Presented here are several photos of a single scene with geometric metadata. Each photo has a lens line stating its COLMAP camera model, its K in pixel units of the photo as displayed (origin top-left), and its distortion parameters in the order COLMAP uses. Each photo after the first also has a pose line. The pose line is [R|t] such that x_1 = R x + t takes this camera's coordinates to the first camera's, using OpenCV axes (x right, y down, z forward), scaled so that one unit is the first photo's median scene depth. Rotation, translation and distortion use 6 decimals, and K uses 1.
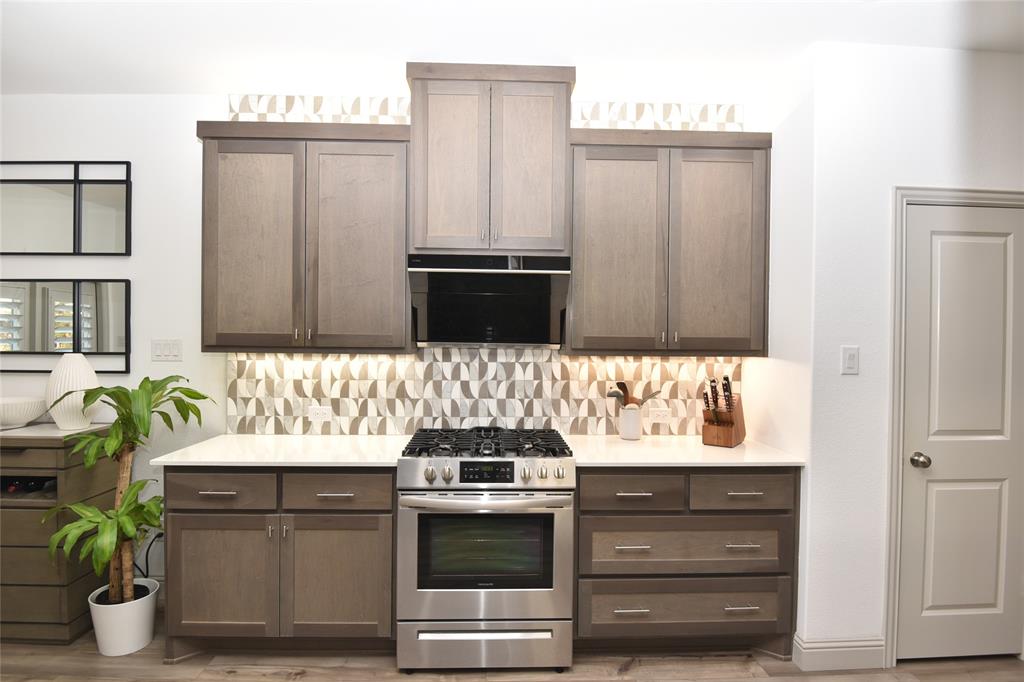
lens RADIAL K [[537.0, 0, 507.3], [0, 537.0, 345.7], [0, 0, 1]] dist [-0.001442, -0.000093]
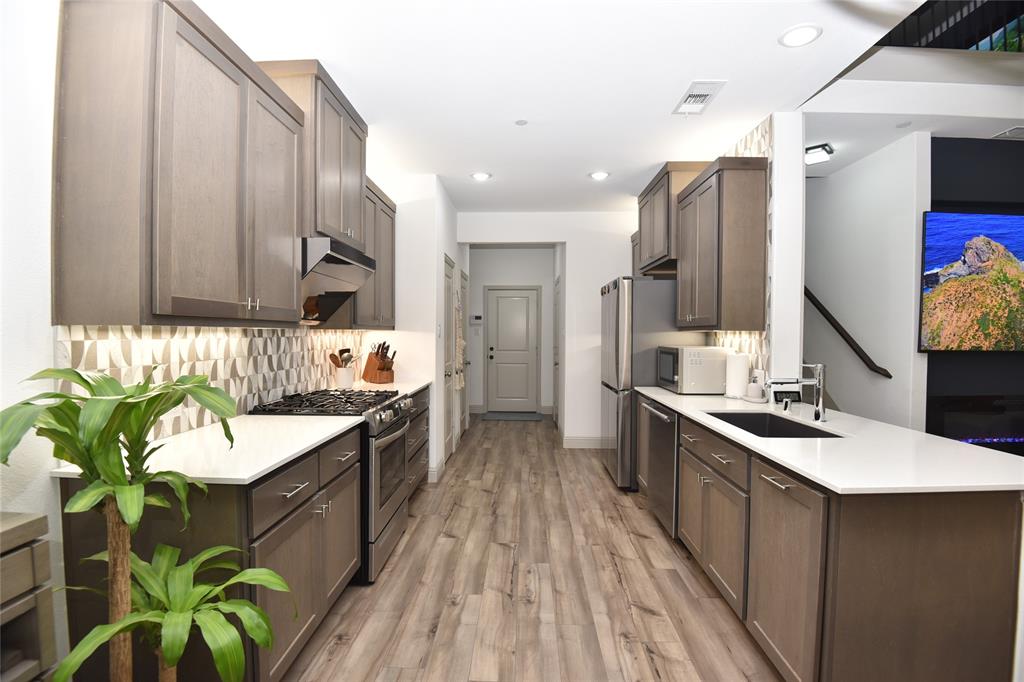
lens RADIAL K [[479.6, 0, 510.5], [0, 479.6, 344.0], [0, 0, 1]] dist [-0.001933, -0.029492]
pose [[0.051368, -0.031420, 0.998185, -0.988442], [0.005919, 0.999497, 0.031157, 0.017613], [-0.998662, 0.004308, 0.051528, 0.483749]]
